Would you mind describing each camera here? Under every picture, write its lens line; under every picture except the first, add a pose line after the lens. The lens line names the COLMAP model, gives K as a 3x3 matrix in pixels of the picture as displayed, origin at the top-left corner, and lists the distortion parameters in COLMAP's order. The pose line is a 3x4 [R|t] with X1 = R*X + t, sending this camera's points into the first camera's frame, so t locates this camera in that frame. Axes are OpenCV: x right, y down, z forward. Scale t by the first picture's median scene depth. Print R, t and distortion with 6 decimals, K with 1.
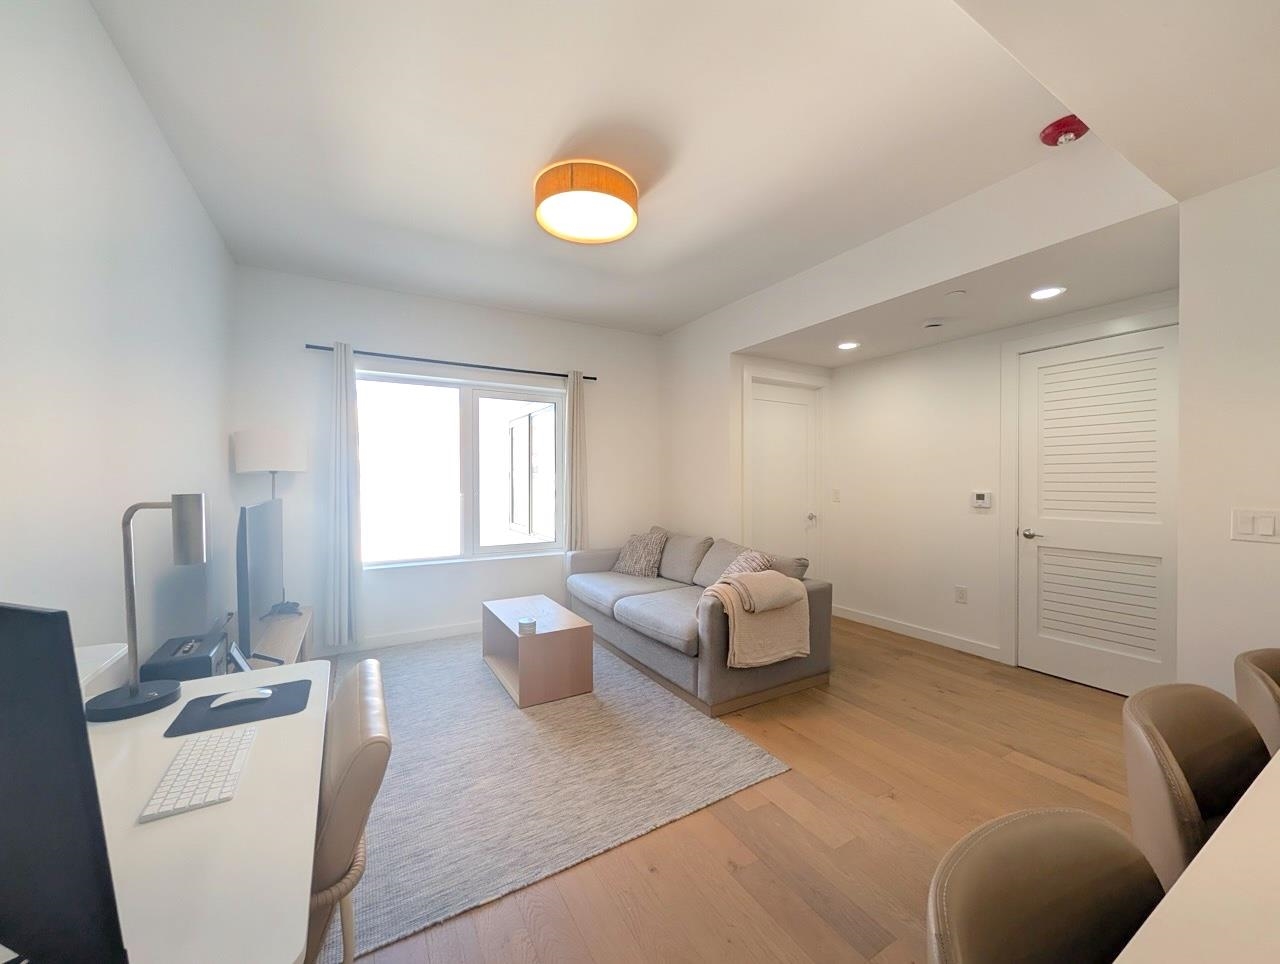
lens RADIAL K [[498.1, 0, 640.0], [0, 498.1, 482.0], [0, 0, 1]] dist [0.001439, 0.000184]
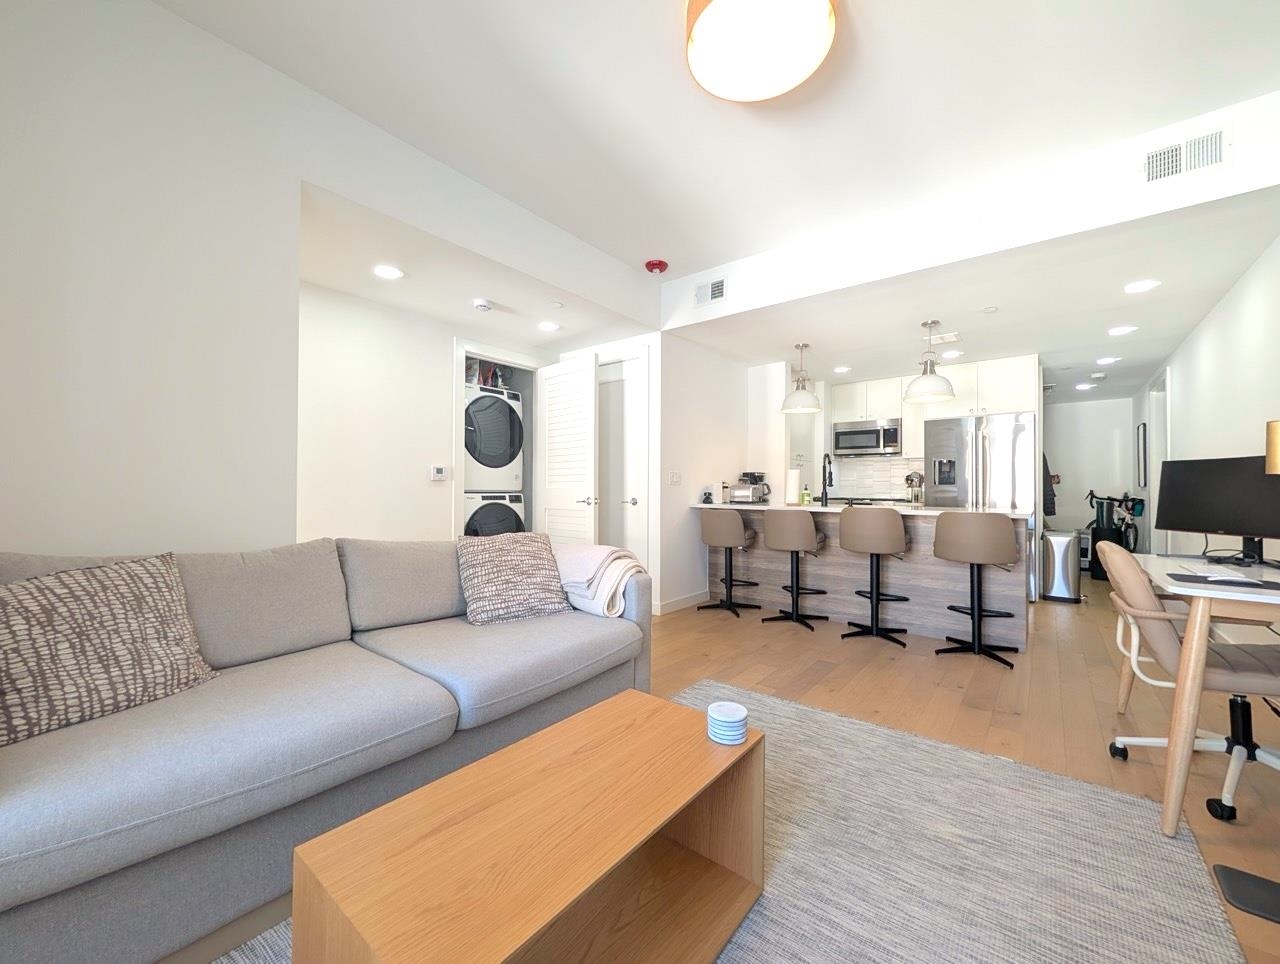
lens RADIAL K [[498.1, 0, 640.0], [0, 498.1, 482.0], [0, 0, 1]] dist [0.001439, 0.000184]
pose [[-0.344580, 0.008057, 0.938722, -0.535850], [-0.004881, 0.999934, -0.010374, 0.068616], [-0.938744, -0.008156, -0.344518, 1.058098]]
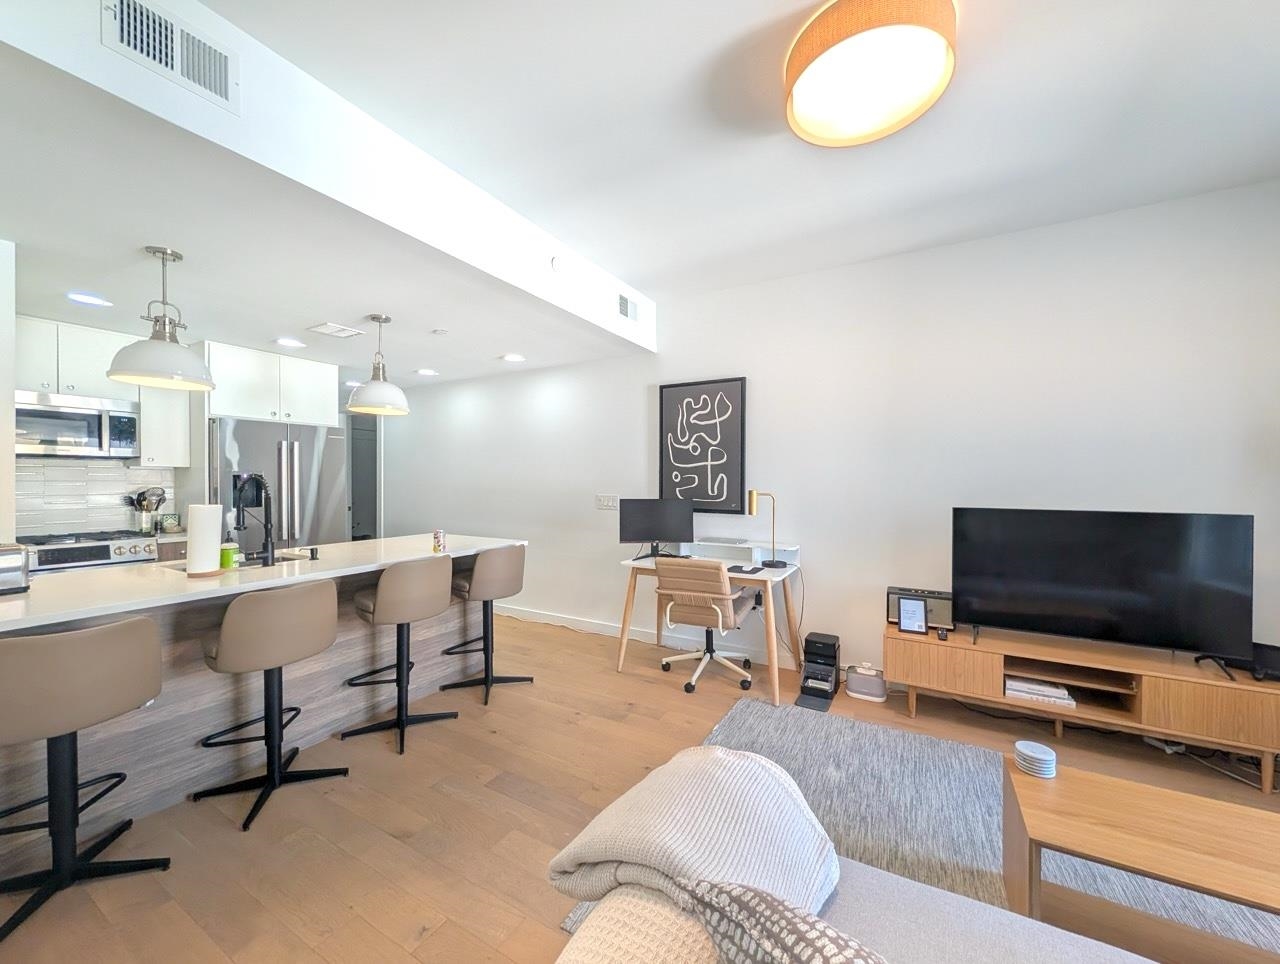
lens RADIAL K [[498.1, 0, 640.0], [0, 498.1, 482.0], [0, 0, 1]] dist [0.001439, 0.000184]
pose [[-0.873282, -0.001594, -0.487212, 0.359243], [-0.004706, 0.999976, 0.005164, -0.013759], [0.487192, 0.006803, -0.873268, 1.090946]]
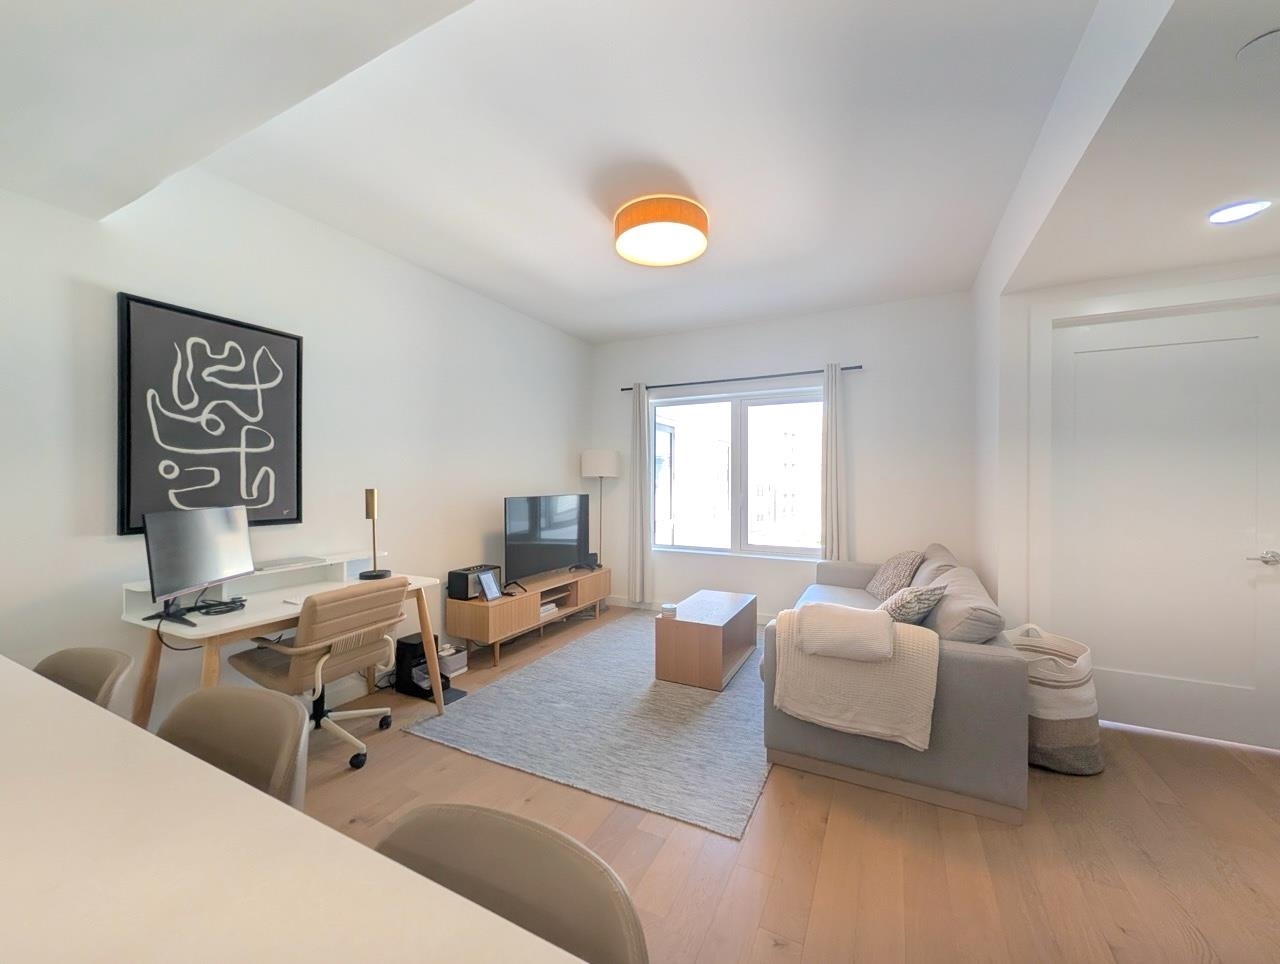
lens RADIAL K [[498.1, 0, 640.0], [0, 498.1, 482.0], [0, 0, 1]] dist [0.001439, 0.000184]
pose [[0.531966, 0.002263, -0.846762, 0.604410], [-0.003146, 0.999995, 0.000695, -0.006463], [0.846760, 0.002294, 0.531971, 0.285739]]
